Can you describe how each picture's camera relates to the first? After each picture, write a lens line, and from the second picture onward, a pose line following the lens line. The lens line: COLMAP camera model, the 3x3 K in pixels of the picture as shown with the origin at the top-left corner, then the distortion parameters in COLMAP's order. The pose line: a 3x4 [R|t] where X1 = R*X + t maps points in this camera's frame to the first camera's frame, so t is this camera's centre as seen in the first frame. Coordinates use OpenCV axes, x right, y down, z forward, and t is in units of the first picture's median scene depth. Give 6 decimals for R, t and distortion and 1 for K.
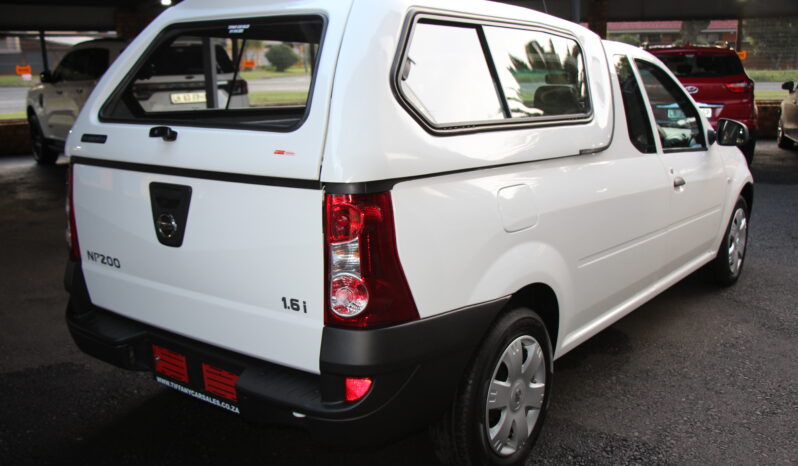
lens RADIAL K [[760.5, 0, 398.9], [0, 760.5, 244.8], [0, 0, 1]] dist [-0.014865, 0.002617]
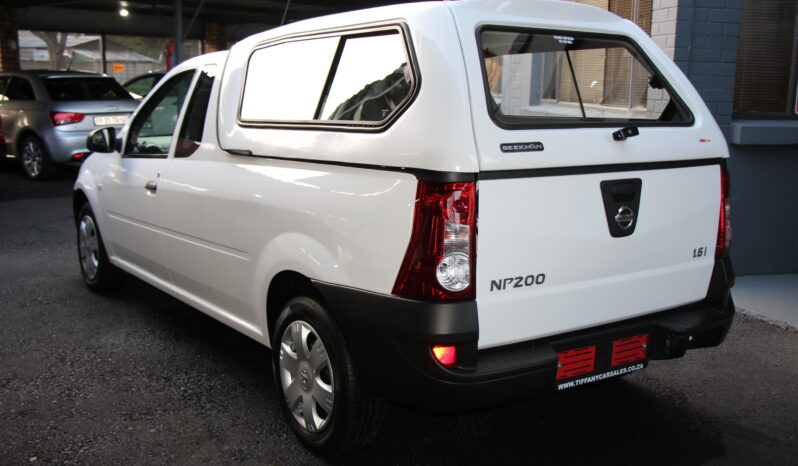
lens RADIAL K [[817.9, 0, 399.0], [0, 817.9, 233.0], [0, 0, 1]] dist [-0.020533, -0.000544]
pose [[0.316125, -0.149913, 0.936798, -1.447442], [0.192084, 0.977100, 0.091542, -0.166170], [-0.929069, 0.151005, 0.337682, 0.870394]]
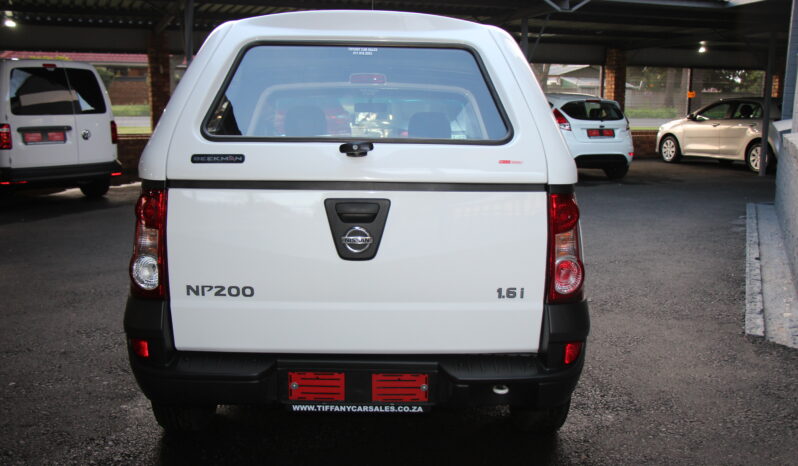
lens RADIAL K [[772.8, 0, 399.0], [0, 772.8, 233.0], [0, 0, 1]] dist [-0.044423, -0.006180]
pose [[0.781490, -0.079954, 0.618774, -0.859601], [0.116020, 0.993080, -0.018211, -0.008951], [-0.613036, 0.086022, 0.785358, 0.151048]]
